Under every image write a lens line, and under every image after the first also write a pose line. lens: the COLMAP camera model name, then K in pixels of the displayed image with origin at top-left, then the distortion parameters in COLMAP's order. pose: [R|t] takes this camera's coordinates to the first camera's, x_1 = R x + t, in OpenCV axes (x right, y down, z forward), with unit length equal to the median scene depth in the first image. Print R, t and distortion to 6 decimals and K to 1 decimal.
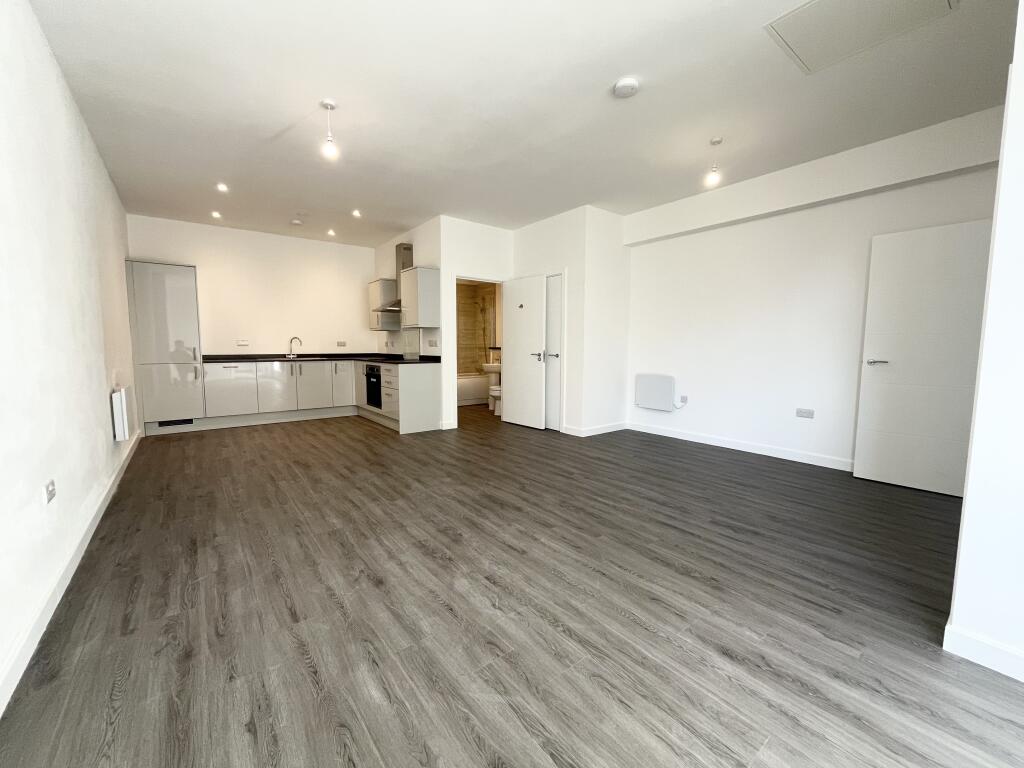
lens RADIAL K [[420.0, 0, 518.4], [0, 420.0, 382.2], [0, 0, 1]] dist [-0.004305, 0.000033]
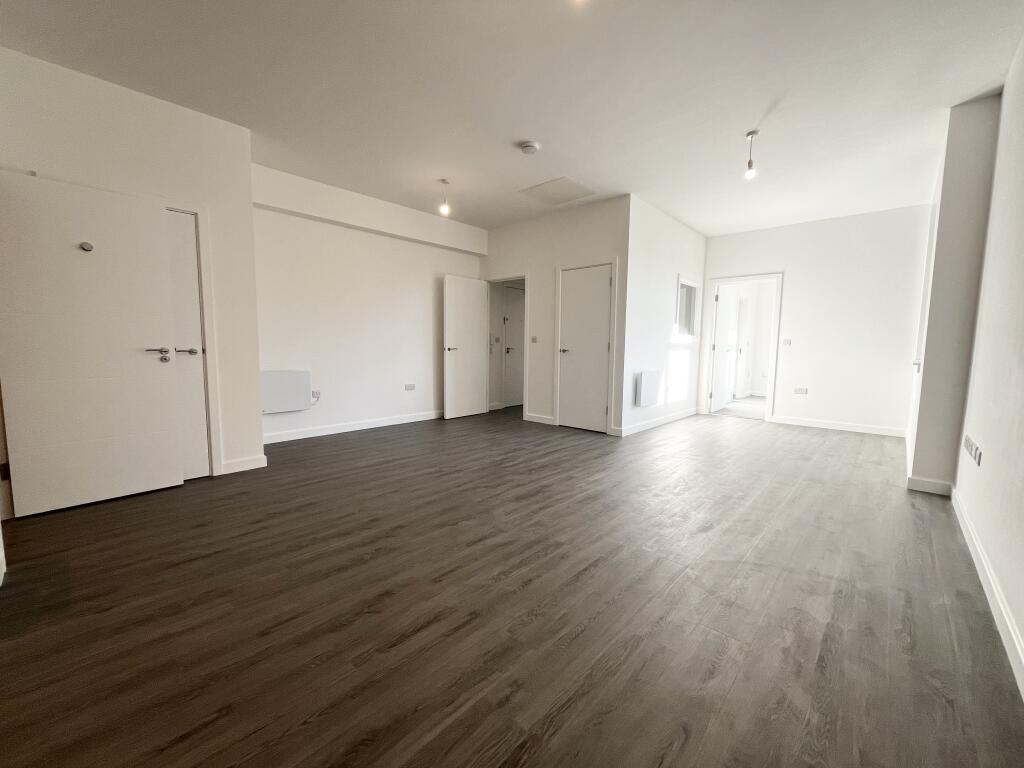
lens RADIAL K [[420.0, 0, 502.7], [0, 420.0, 382.4], [0, 0, 1]] dist [-0.004305, 0.000033]
pose [[-0.148154, -0.093275, 0.984556, -0.700852], [0.076056, 0.991519, 0.105379, -0.062746], [-0.986035, 0.090494, -0.139803, 0.832802]]
